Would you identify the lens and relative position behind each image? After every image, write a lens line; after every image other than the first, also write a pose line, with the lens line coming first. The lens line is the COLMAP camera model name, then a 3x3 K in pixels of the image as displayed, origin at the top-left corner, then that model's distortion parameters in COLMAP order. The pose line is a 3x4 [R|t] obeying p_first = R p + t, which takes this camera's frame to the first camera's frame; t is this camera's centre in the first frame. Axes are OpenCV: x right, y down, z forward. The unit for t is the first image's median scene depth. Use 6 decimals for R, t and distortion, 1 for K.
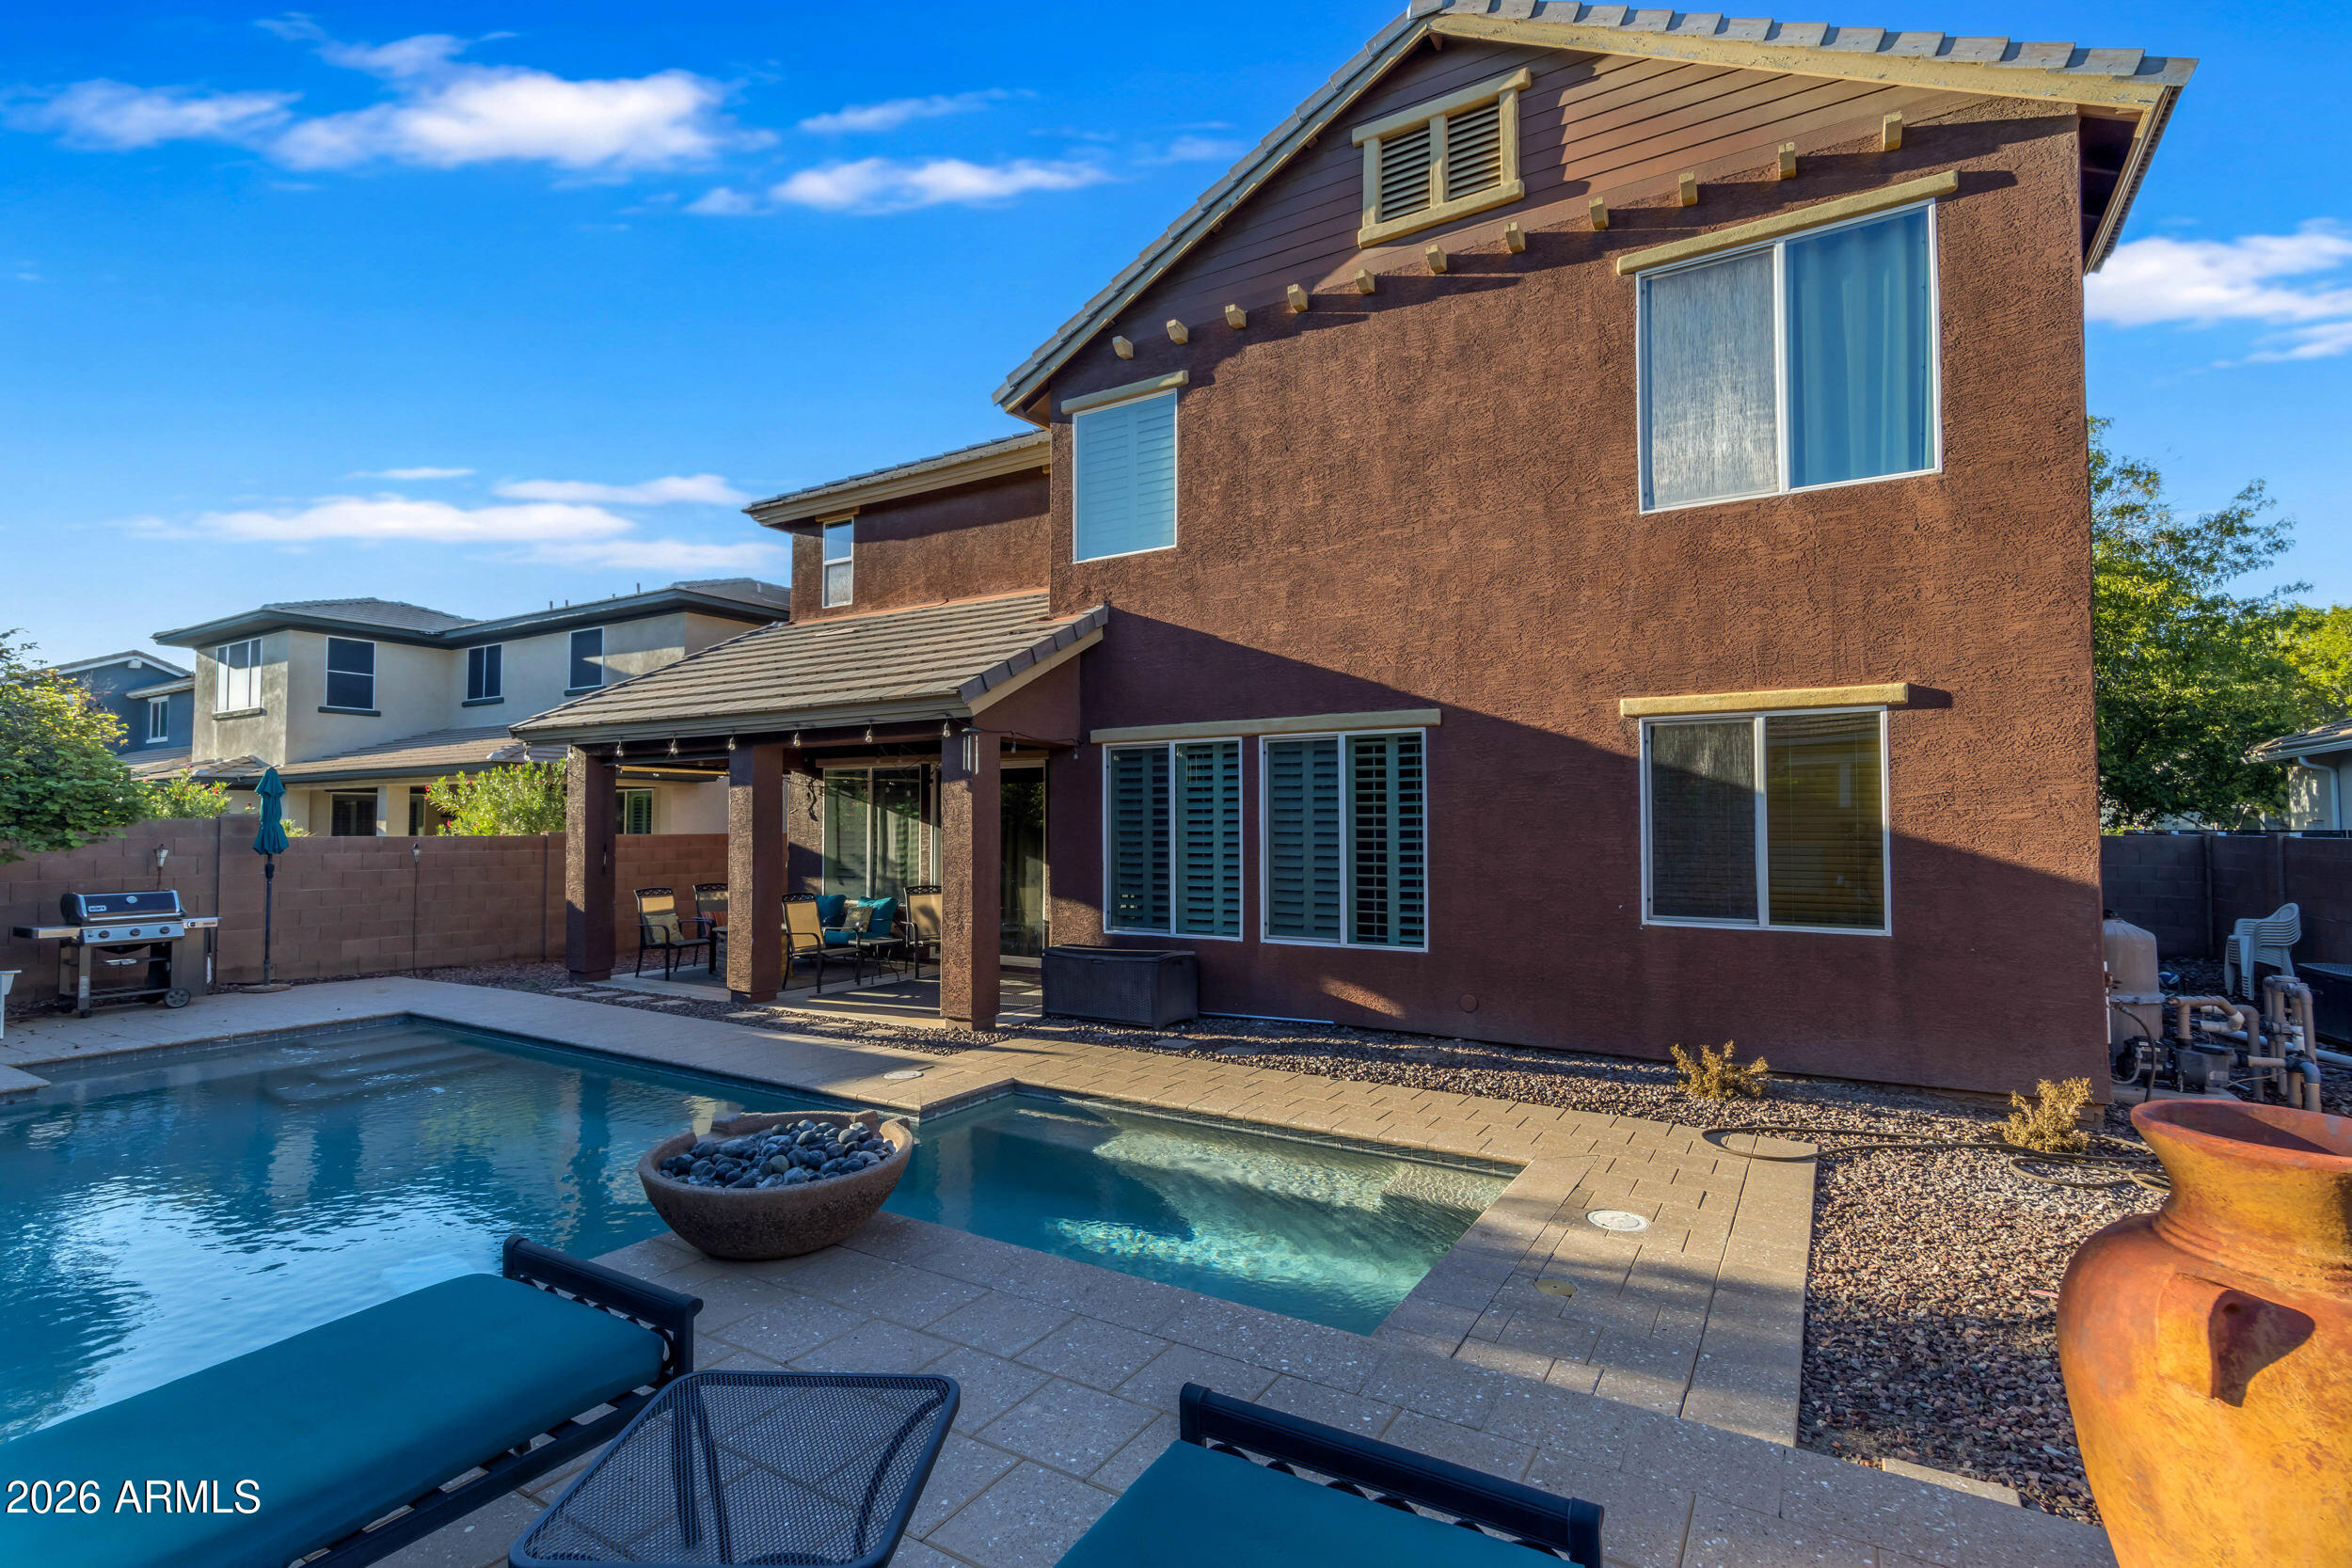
lens RADIAL K [[1082.1, 0, 1176.0], [0, 1082.1, 784.0], [0, 0, 1]] dist [0.001271, -0.000543]
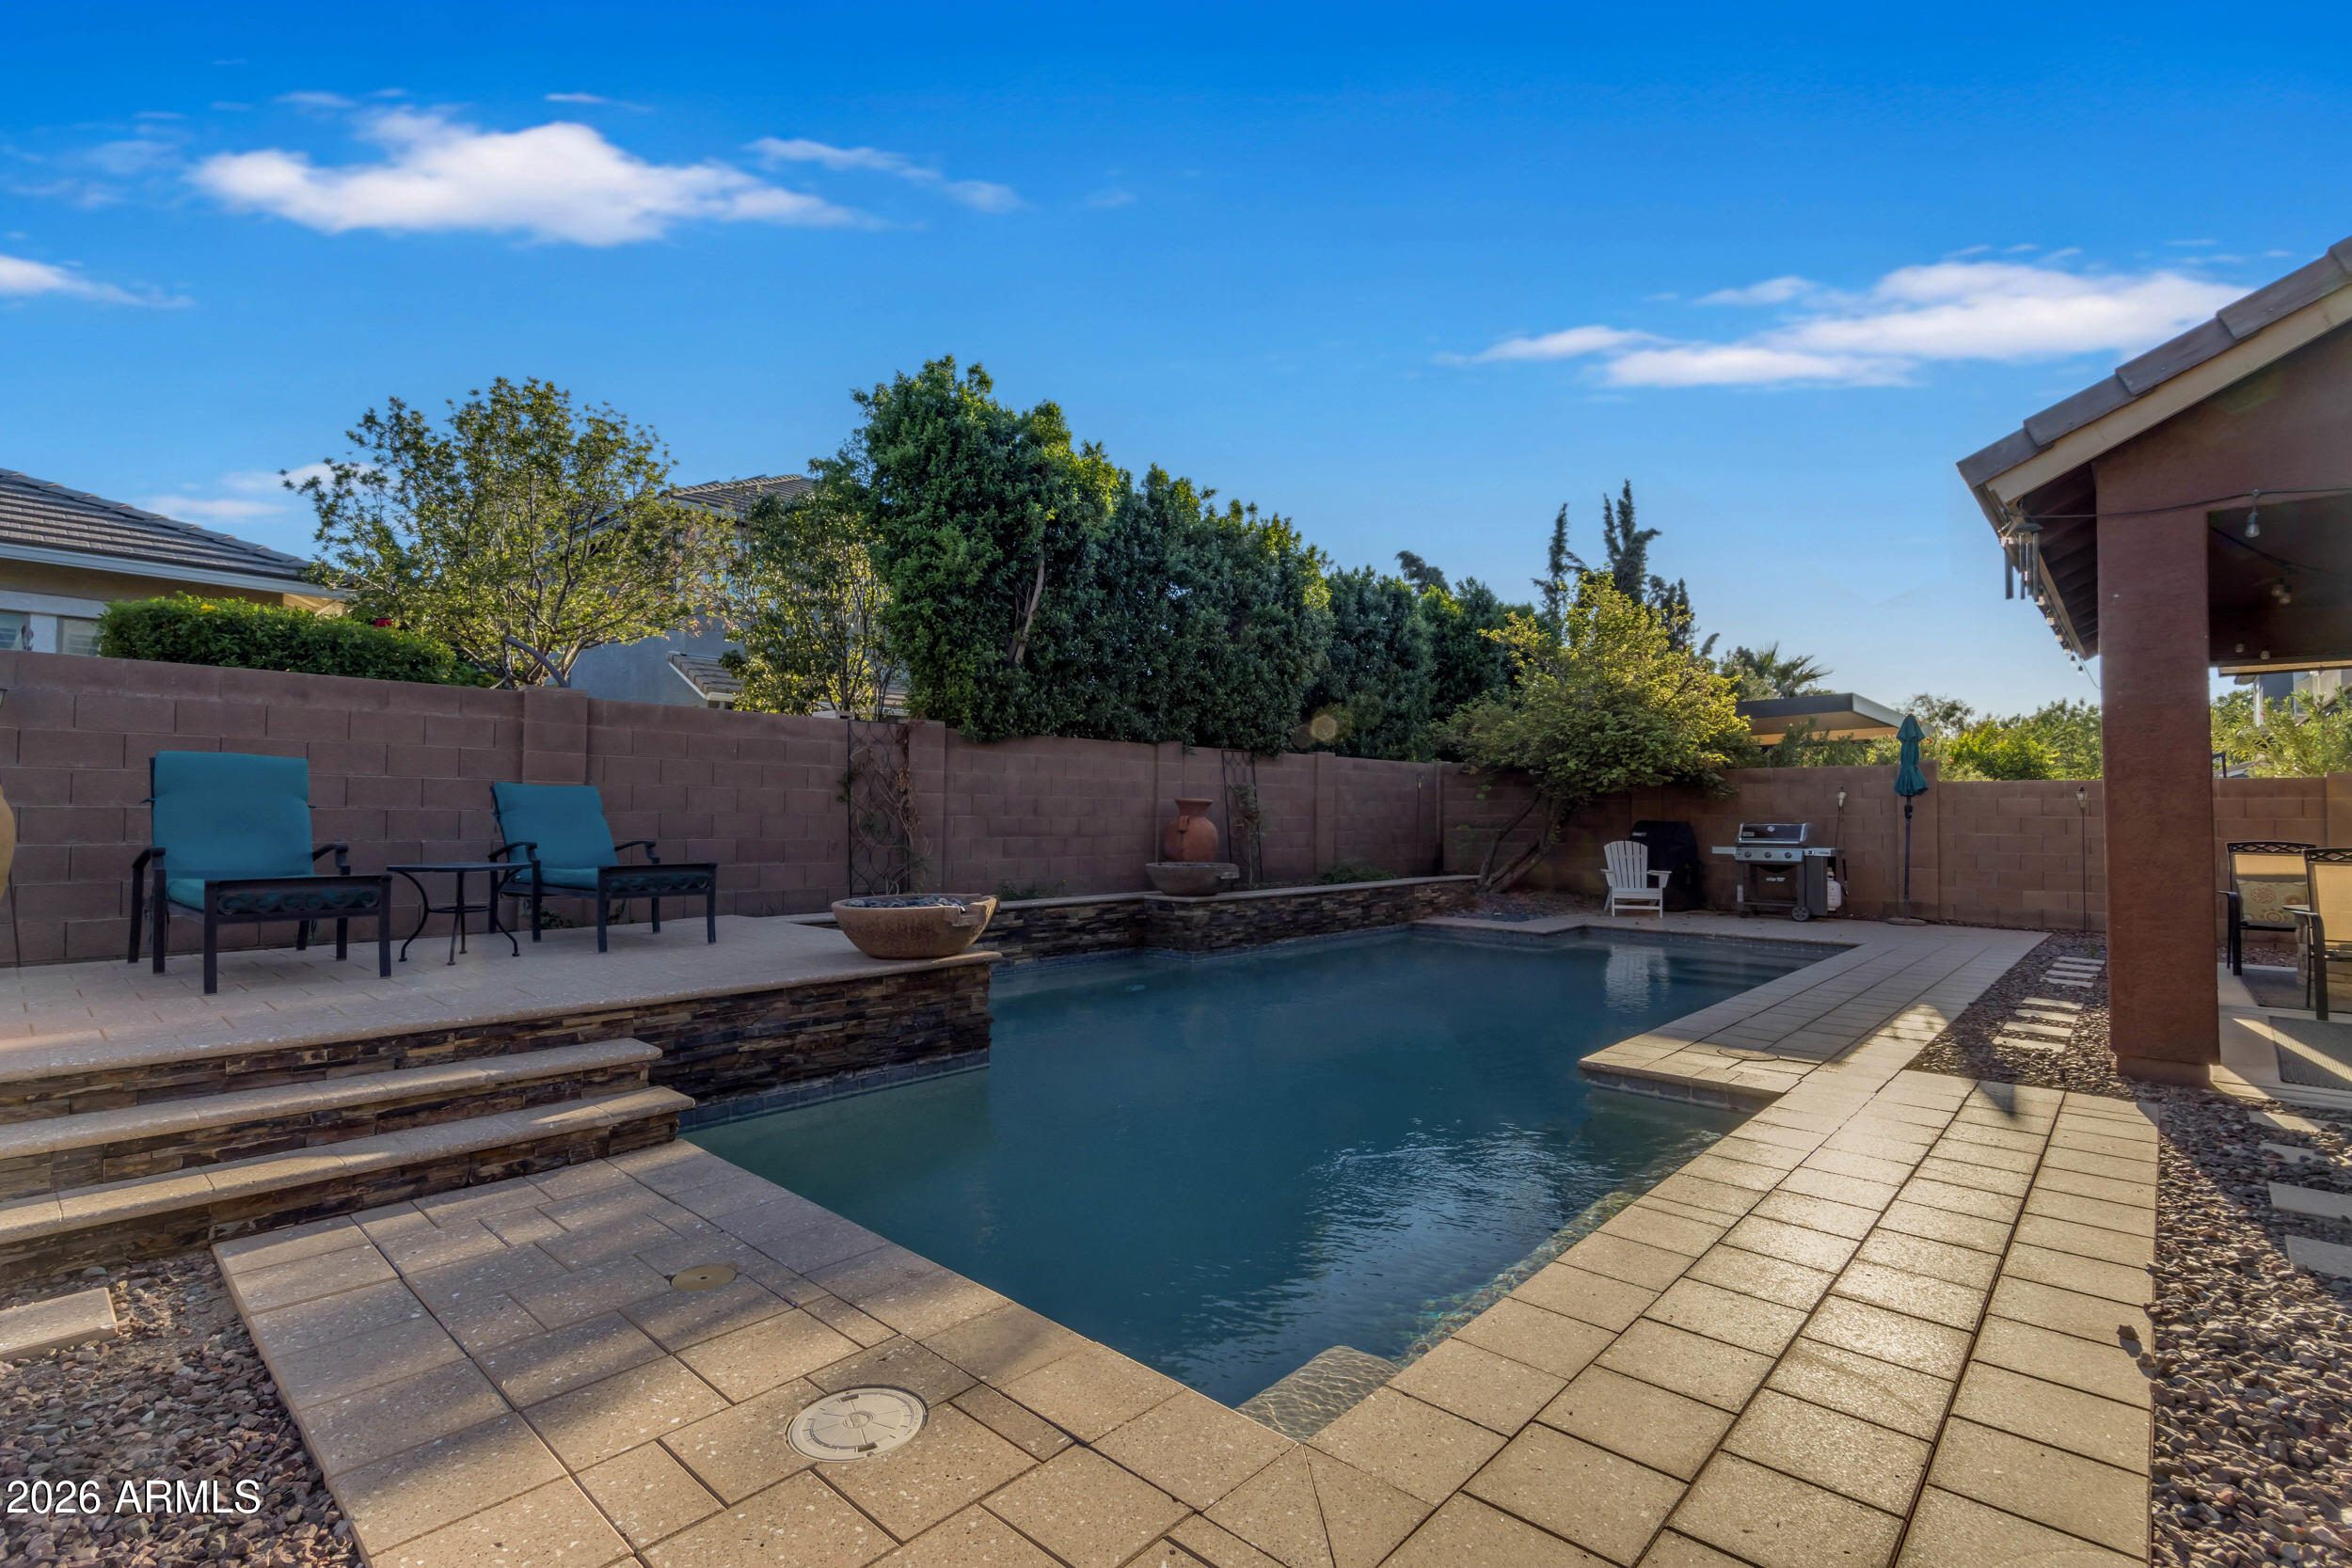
lens RADIAL K [[1082.1, 0, 1176.0], [0, 1082.1, 784.0], [0, 0, 1]] dist [0.001271, -0.000543]
pose [[-0.188870, -0.027270, -0.981623, 0.380462], [0.029949, 0.998989, -0.033515, 0.076585], [0.981545, -0.035728, -0.187863, 0.565696]]
